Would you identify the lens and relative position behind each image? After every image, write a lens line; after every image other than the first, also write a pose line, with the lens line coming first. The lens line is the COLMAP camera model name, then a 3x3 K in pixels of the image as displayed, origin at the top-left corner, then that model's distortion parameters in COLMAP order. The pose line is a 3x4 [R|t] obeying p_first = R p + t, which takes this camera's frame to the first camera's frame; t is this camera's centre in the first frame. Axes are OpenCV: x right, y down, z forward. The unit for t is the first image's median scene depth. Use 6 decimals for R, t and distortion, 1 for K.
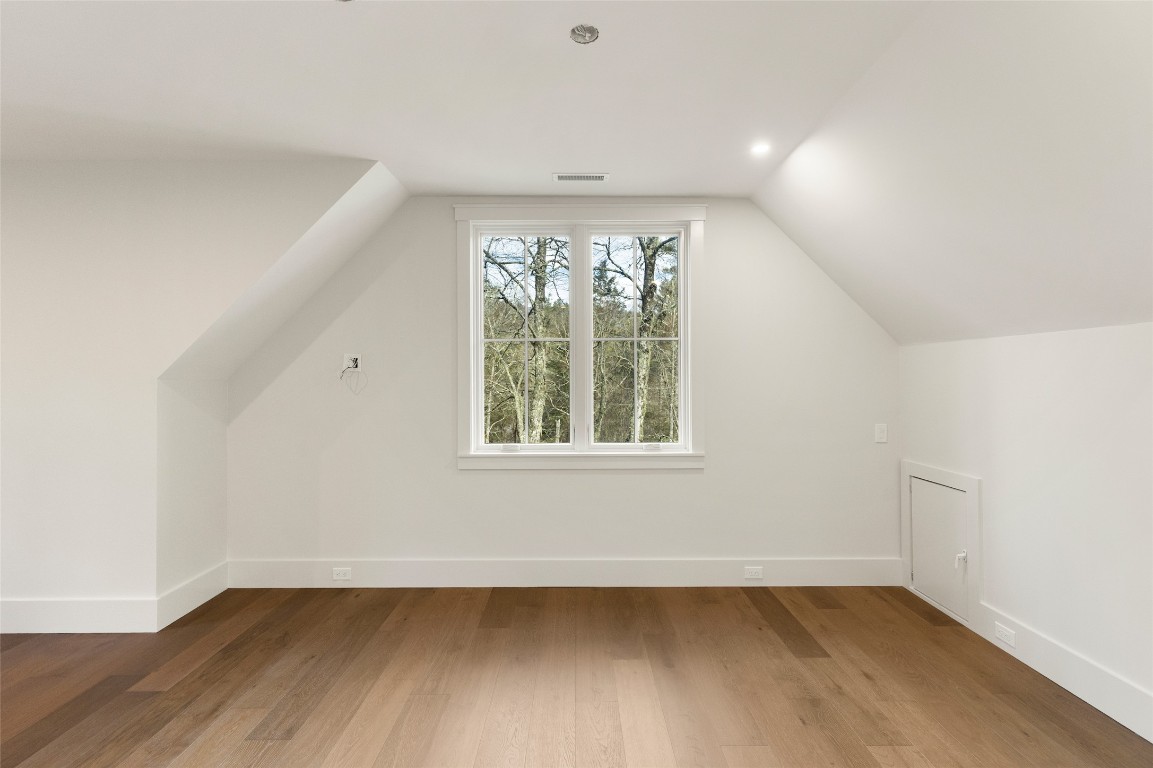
lens RADIAL K [[517.0, 0, 584.9], [0, 517.0, 377.6], [0, 0, 1]] dist [-0.001015, -0.000193]
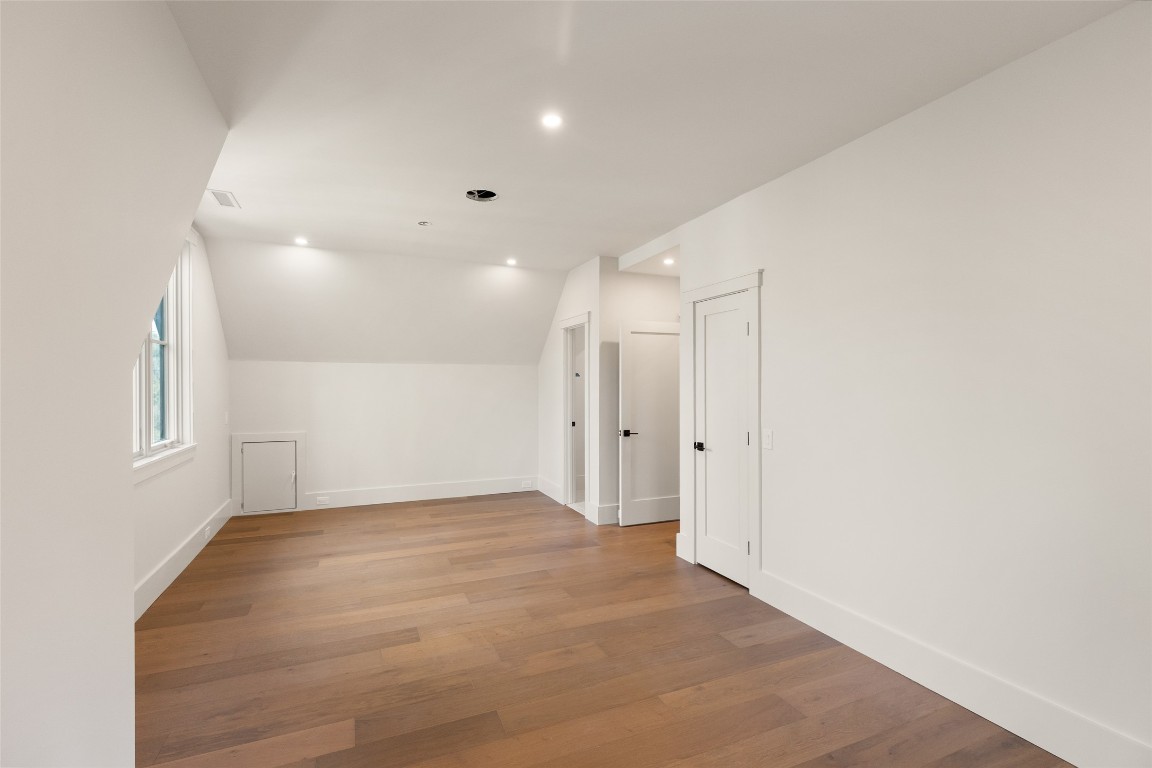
lens RADIAL K [[516.6, 0, 568.6], [0, 516.6, 379.9], [0, 0, 1]] dist [-0.001015, -0.000193]
pose [[-0.371745, 0.010869, 0.928271, -1.388817], [-0.007868, 0.999859, -0.014858, 0.017547], [-0.928301, -0.012827, -0.371607, 0.768060]]
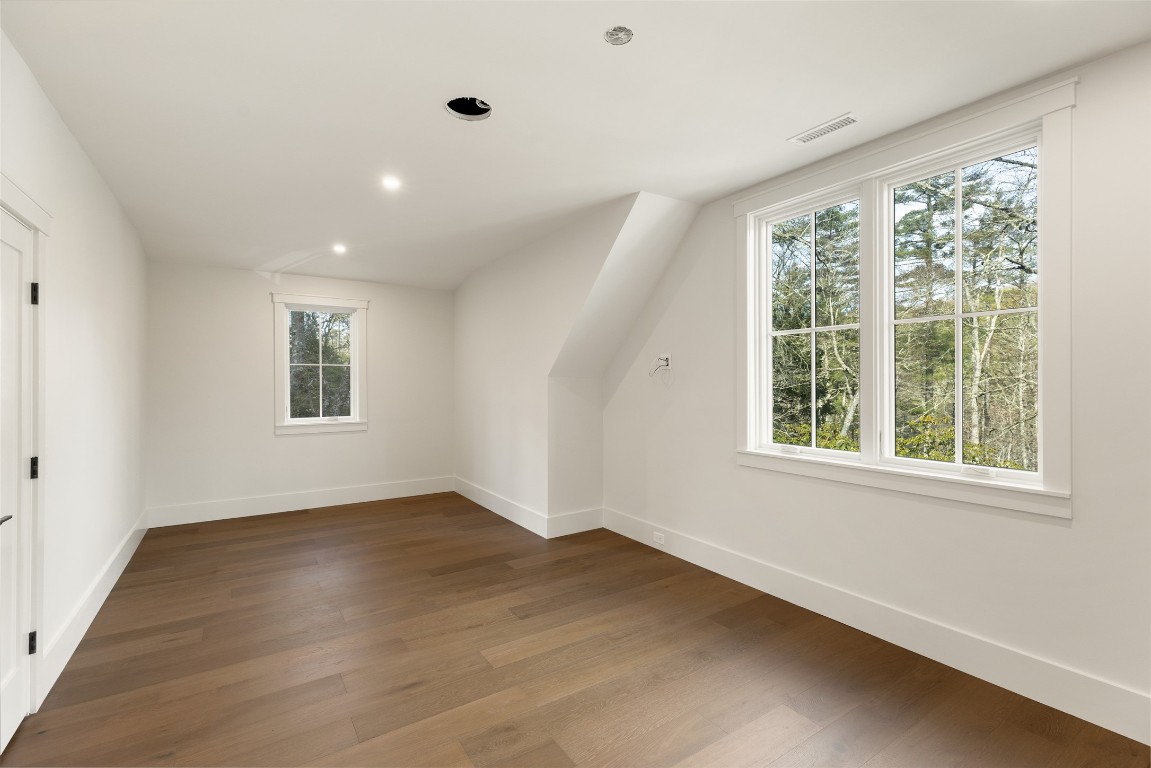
lens RADIAL K [[516.1, 0, 577.9], [0, 516.1, 381.8], [0, 0, 1]] dist [-0.001015, -0.000193]
pose [[0.542105, 0.001973, -0.840308, 0.503913], [0.008940, 0.999927, 0.008116, 0.006274], [0.840263, -0.011912, 0.542048, 0.229150]]
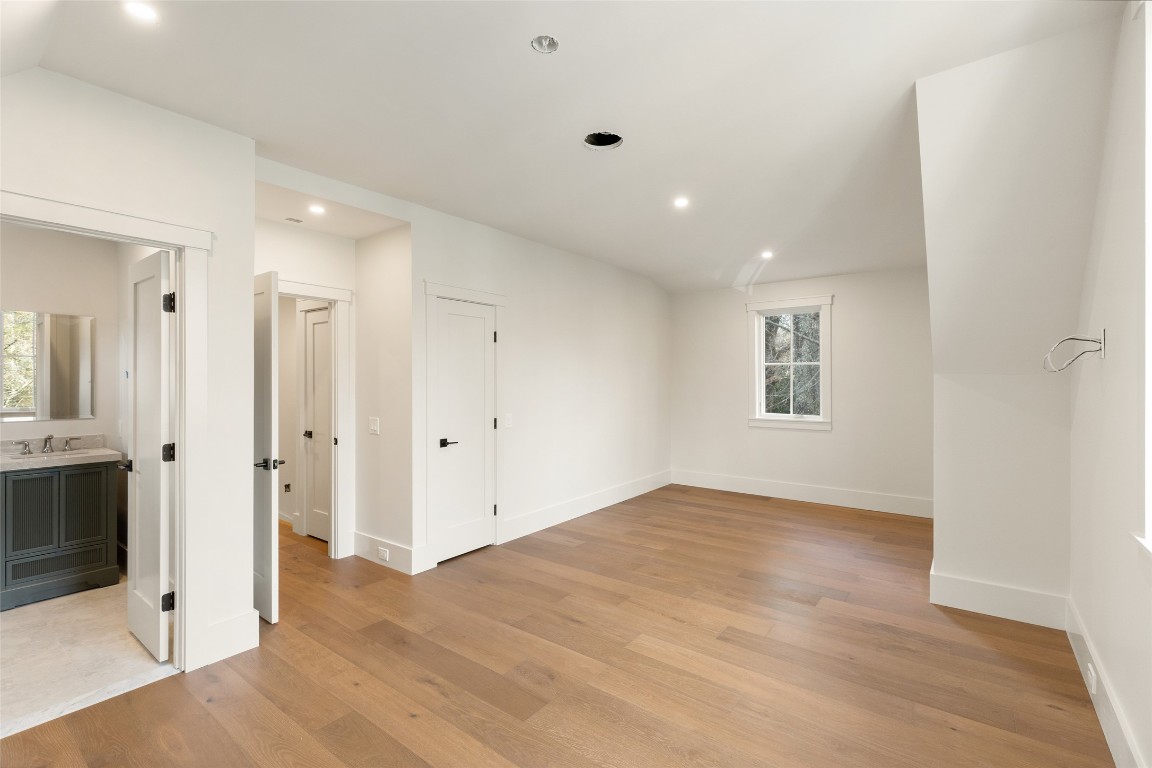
lens RADIAL K [[516.6, 0, 573.8], [0, 516.6, 388.5], [0, 0, 1]] dist [-0.001015, -0.000193]
pose [[-0.622034, 0.016830, -0.782810, 0.485123], [0.010111, 0.999858, 0.013462, 0.008959], [0.782925, 0.000459, -0.622116, 1.039057]]
